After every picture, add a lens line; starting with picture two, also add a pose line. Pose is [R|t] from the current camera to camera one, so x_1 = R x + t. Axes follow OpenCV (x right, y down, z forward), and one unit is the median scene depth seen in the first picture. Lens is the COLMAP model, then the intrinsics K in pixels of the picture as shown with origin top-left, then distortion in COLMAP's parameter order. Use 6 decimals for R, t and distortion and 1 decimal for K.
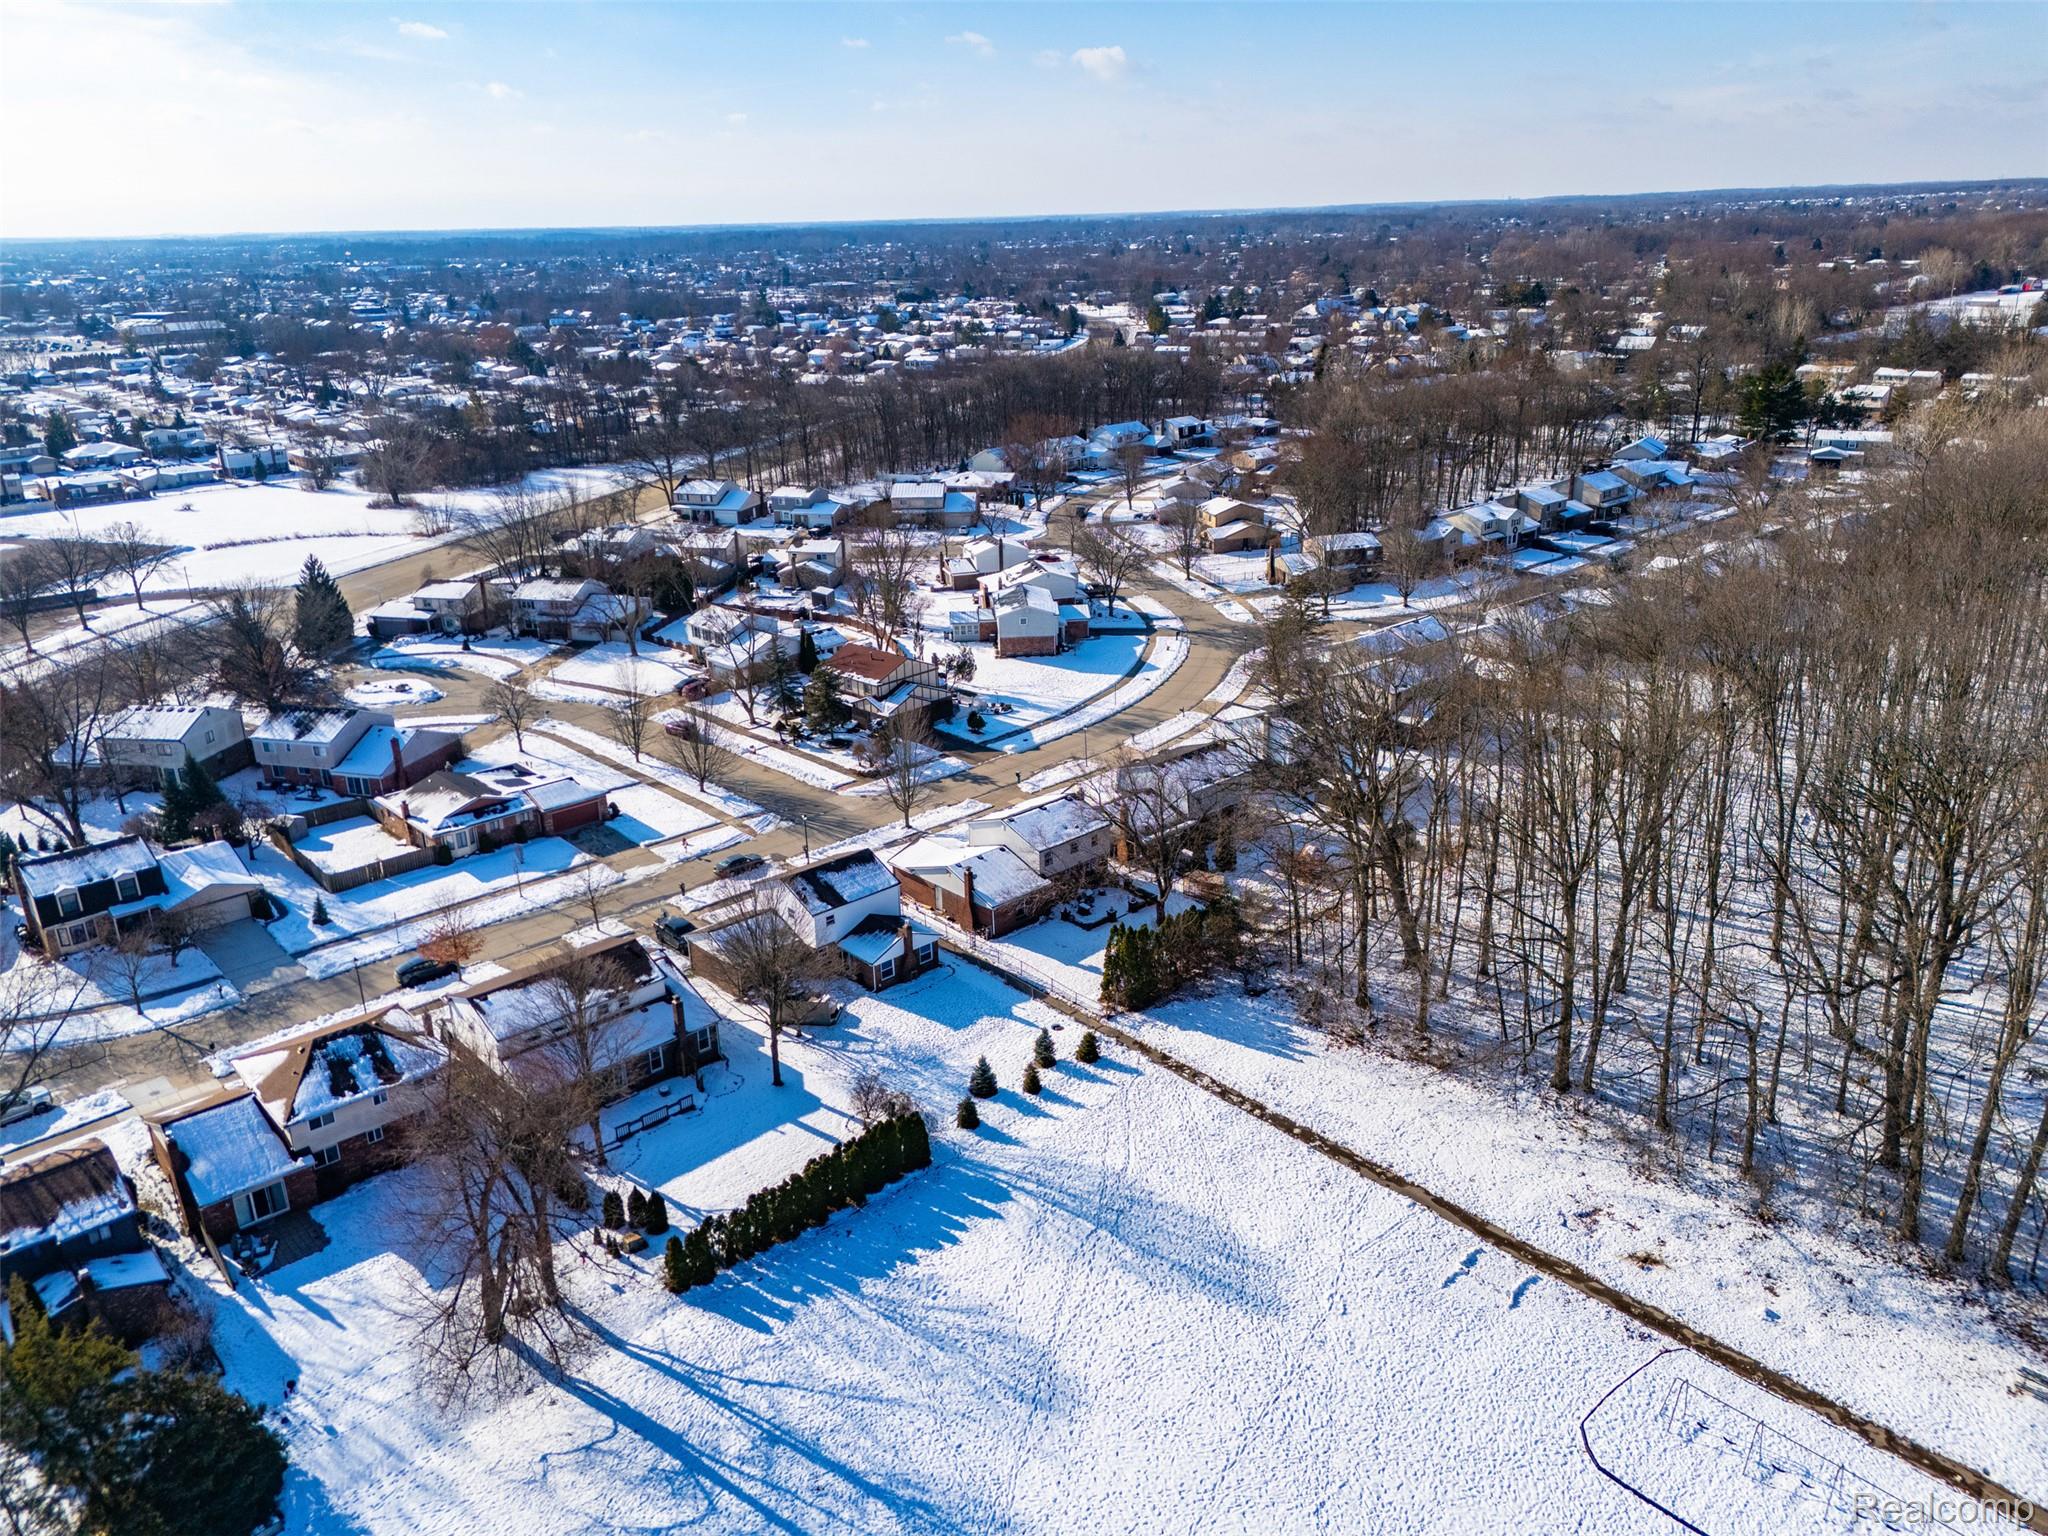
lens RADIAL K [[1492.1, 0, 1028.4], [0, 1492.1, 770.9], [0, 0, 1]] dist [0.089015, -0.086975]
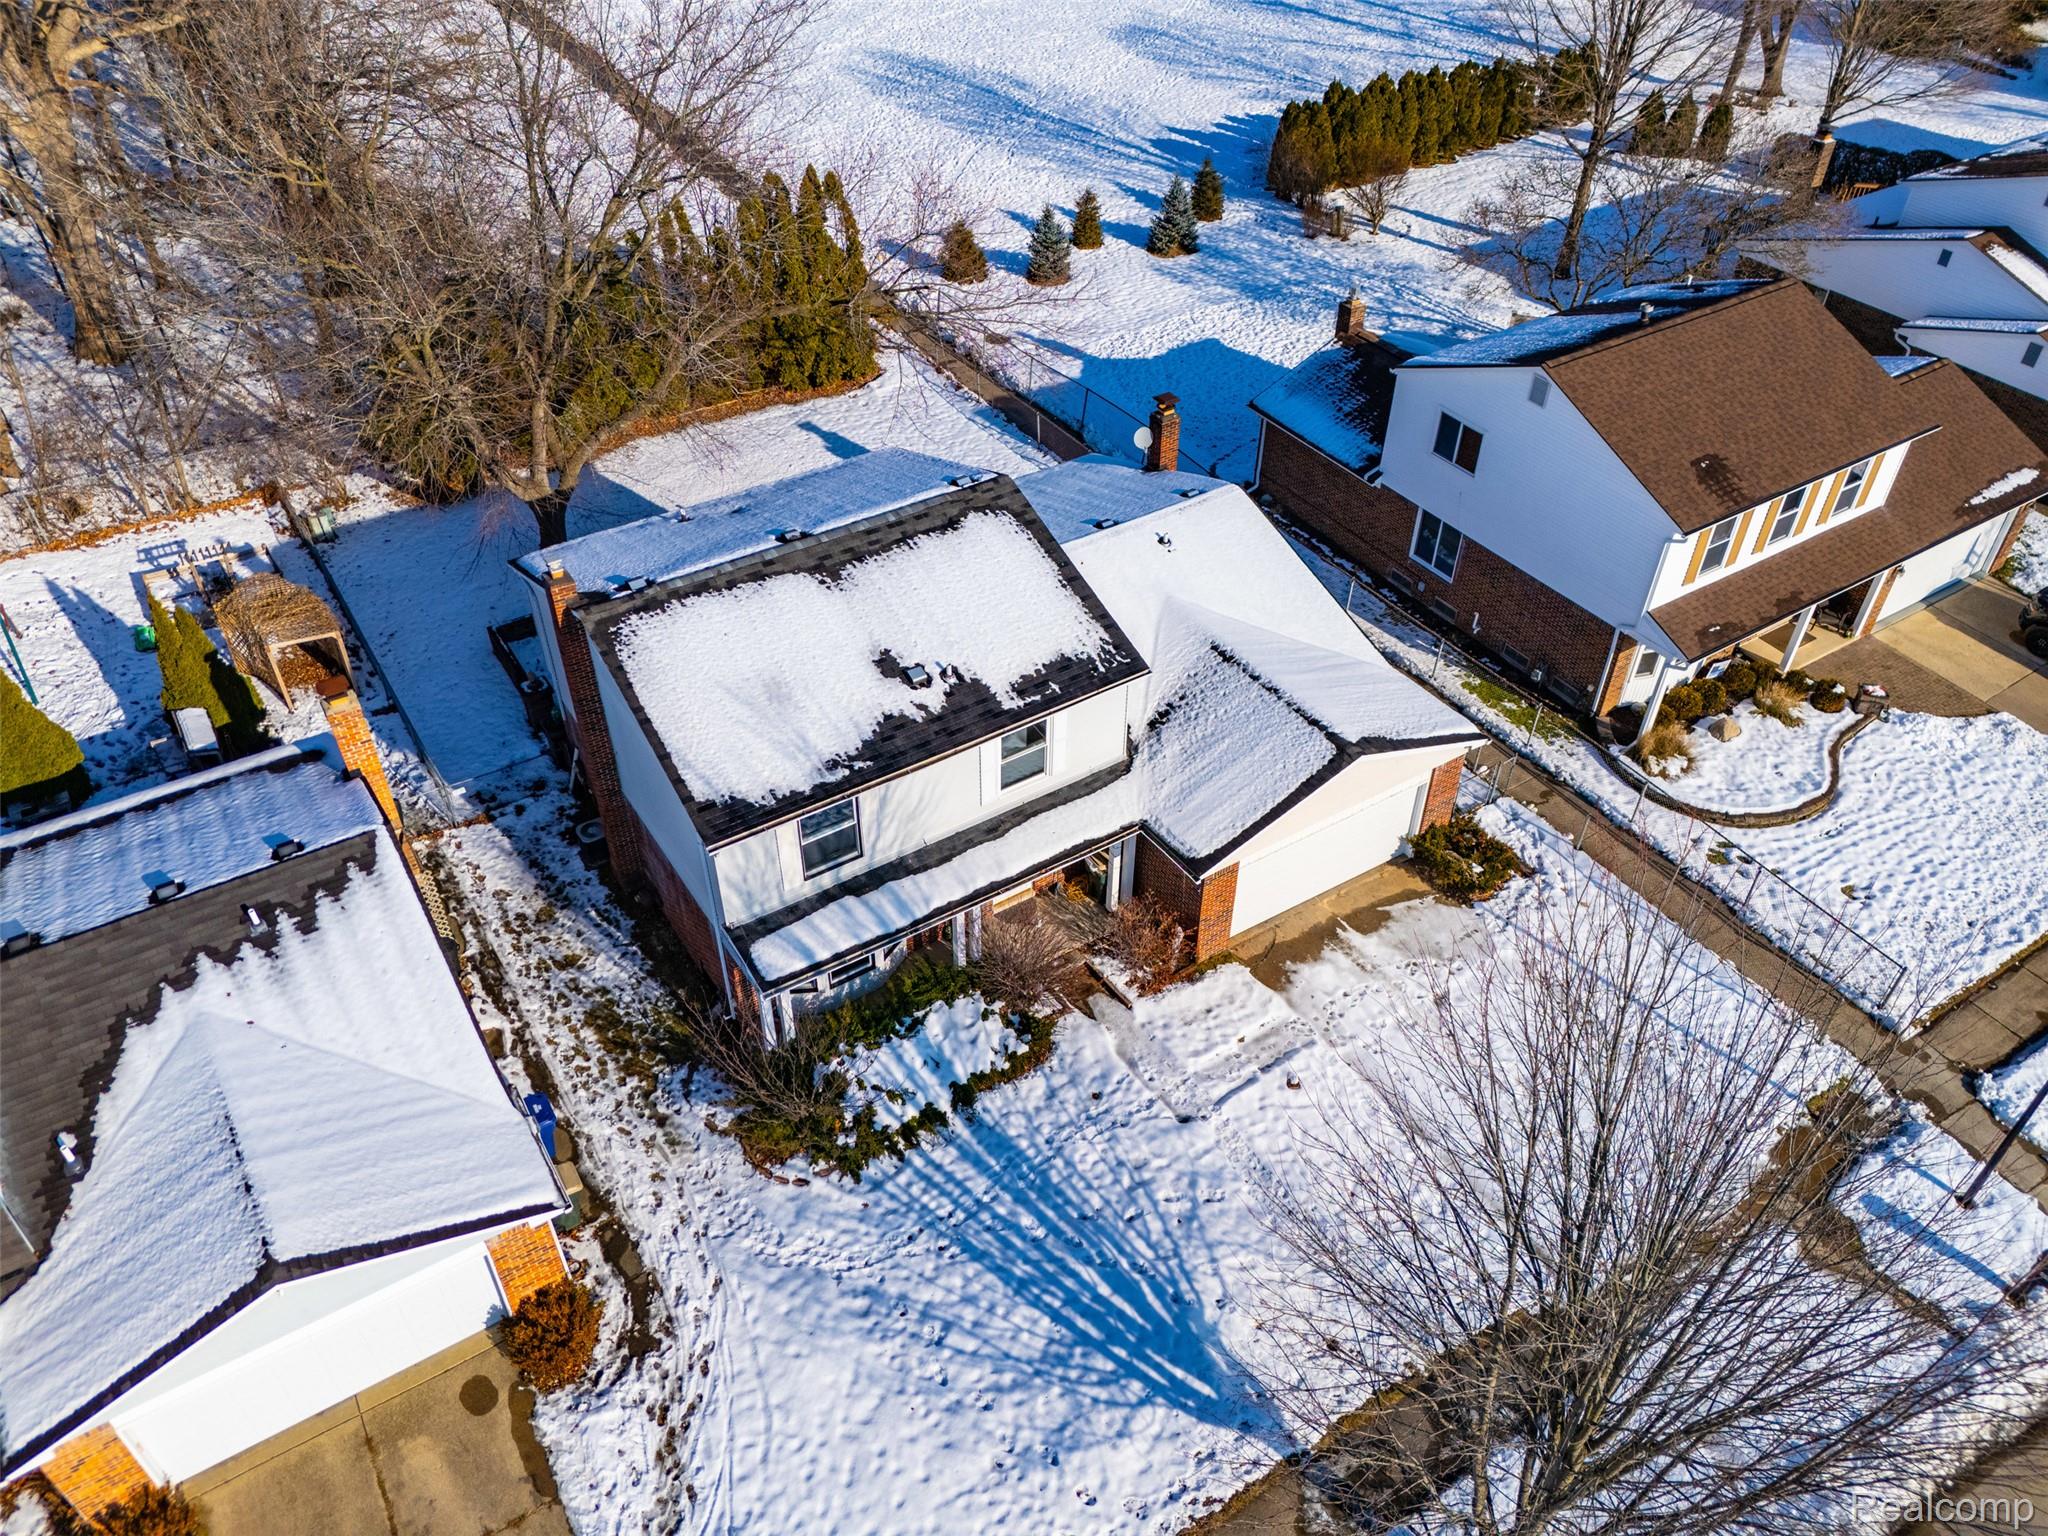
lens RADIAL K [[1501.3, 0, 1028.8], [0, 1501.3, 774.1], [0, 0, 1]] dist [0.061607, -0.050332]
pose [[-0.986161, -0.091220, 0.138442, -0.054669], [0.076676, 0.489427, 0.868667, -0.132066], [-0.146997, 0.867260, -0.475660, 1.030037]]
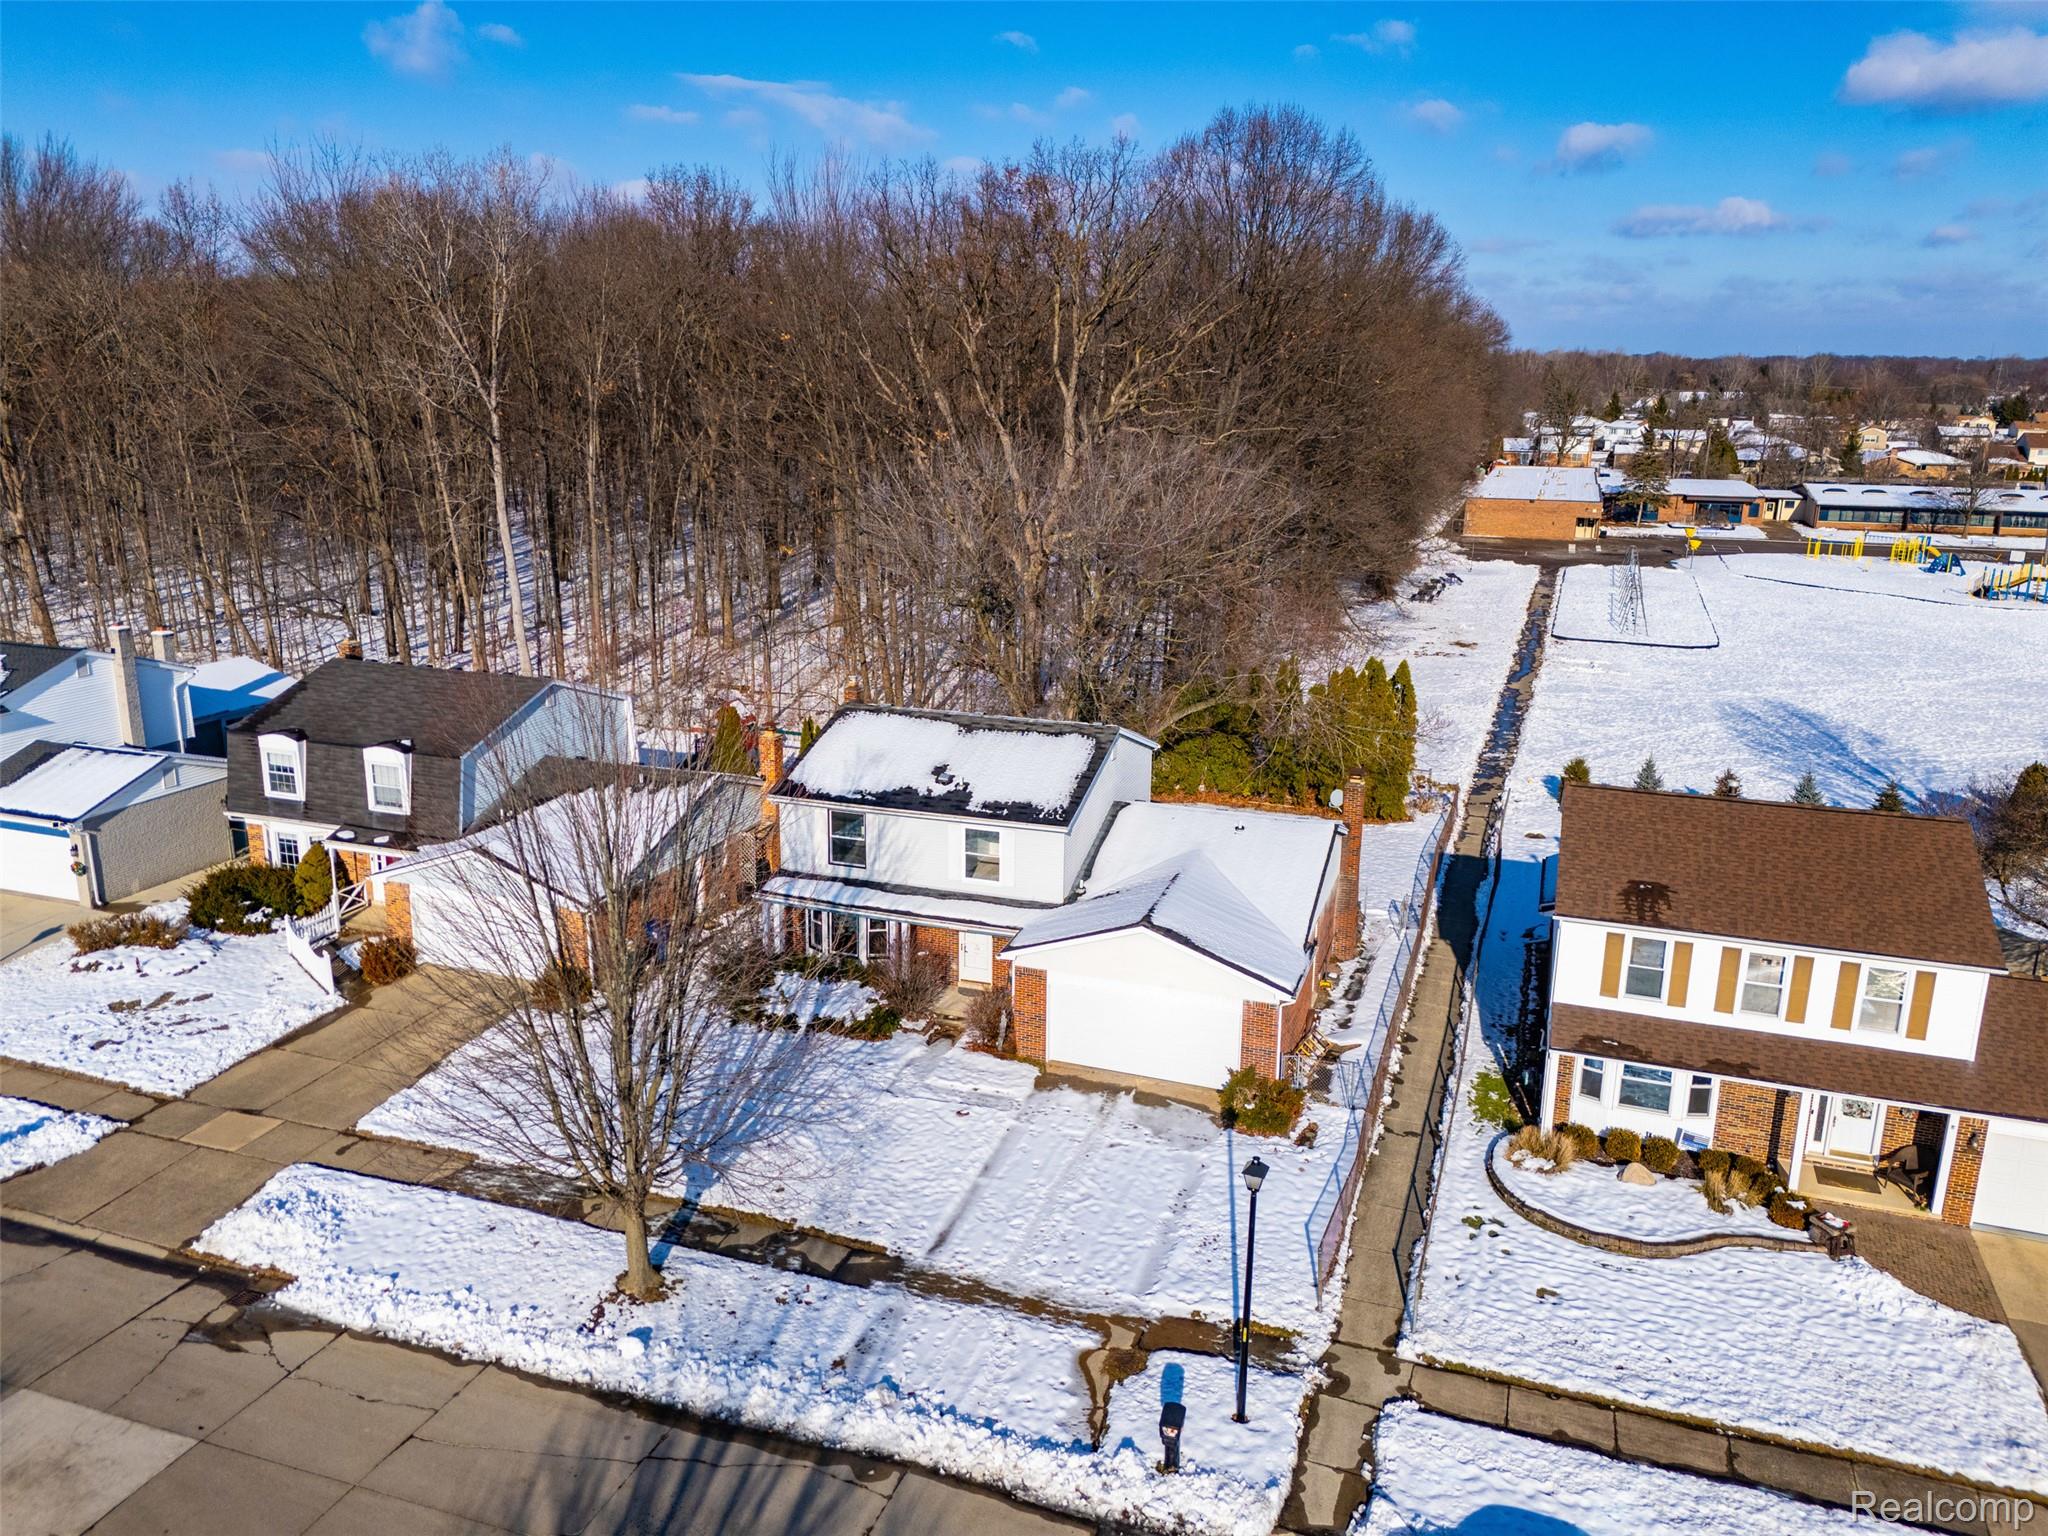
lens RADIAL K [[1501.3, 0, 1028.8], [0, 1501.3, 774.1], [0, 0, 1]] dist [0.061607, -0.050332]
pose [[-0.477651, -0.207419, 0.853714, -0.271539], [0.301875, 0.873817, 0.381201, -0.084318], [-0.825058, 0.439796, -0.354765, 1.022581]]
